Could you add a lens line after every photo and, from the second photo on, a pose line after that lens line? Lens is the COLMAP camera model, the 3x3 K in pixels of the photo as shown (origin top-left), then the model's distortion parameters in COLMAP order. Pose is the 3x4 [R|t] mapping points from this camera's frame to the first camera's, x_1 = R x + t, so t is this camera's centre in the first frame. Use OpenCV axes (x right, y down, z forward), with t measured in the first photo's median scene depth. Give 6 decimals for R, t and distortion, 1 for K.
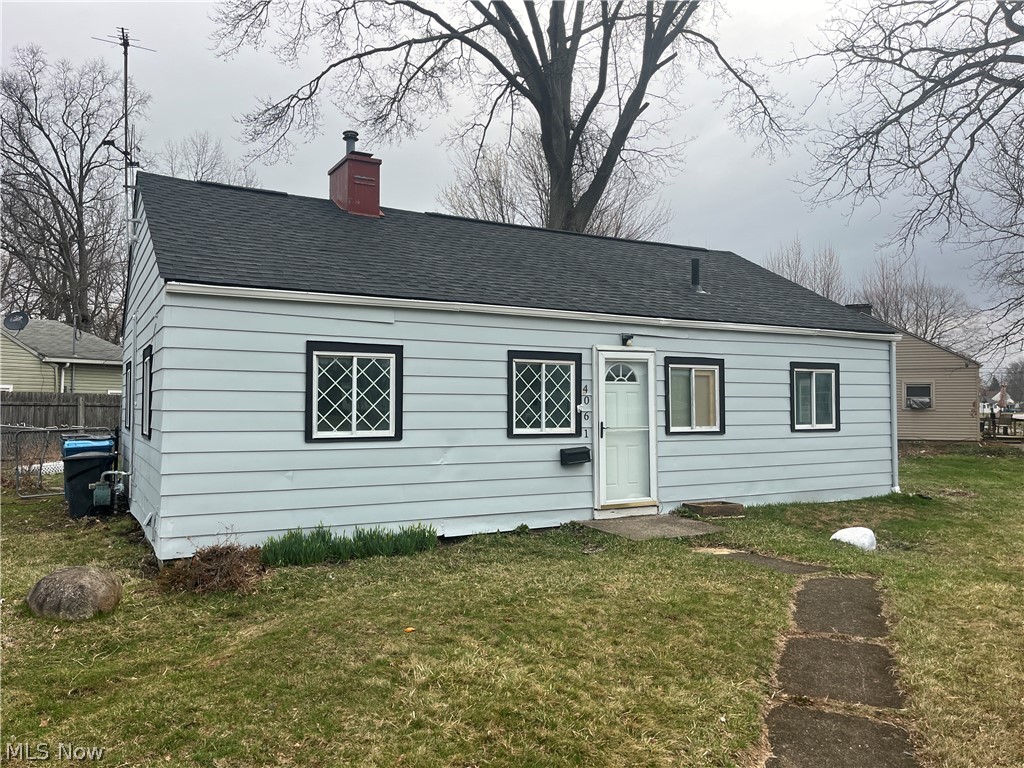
lens RADIAL K [[779.5, 0, 514.3], [0, 779.5, 384.3], [0, 0, 1]] dist [0.029939, -0.024705]
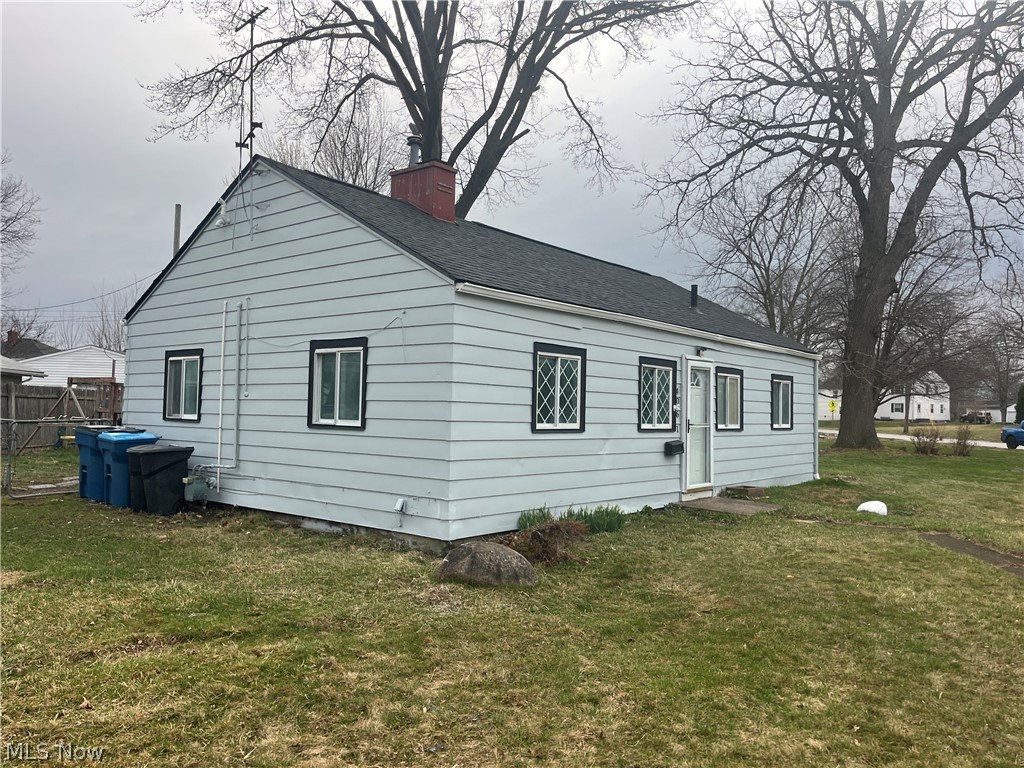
lens RADIAL K [[779.5, 0, 502.7], [0, 779.5, 381.9], [0, 0, 1]] dist [0.029939, -0.024705]
pose [[0.936162, 0.031006, 0.350199, -0.578927], [-0.028752, 0.999519, -0.011636, 0.013235], [-0.350391, 0.000824, 0.936603, -0.019812]]
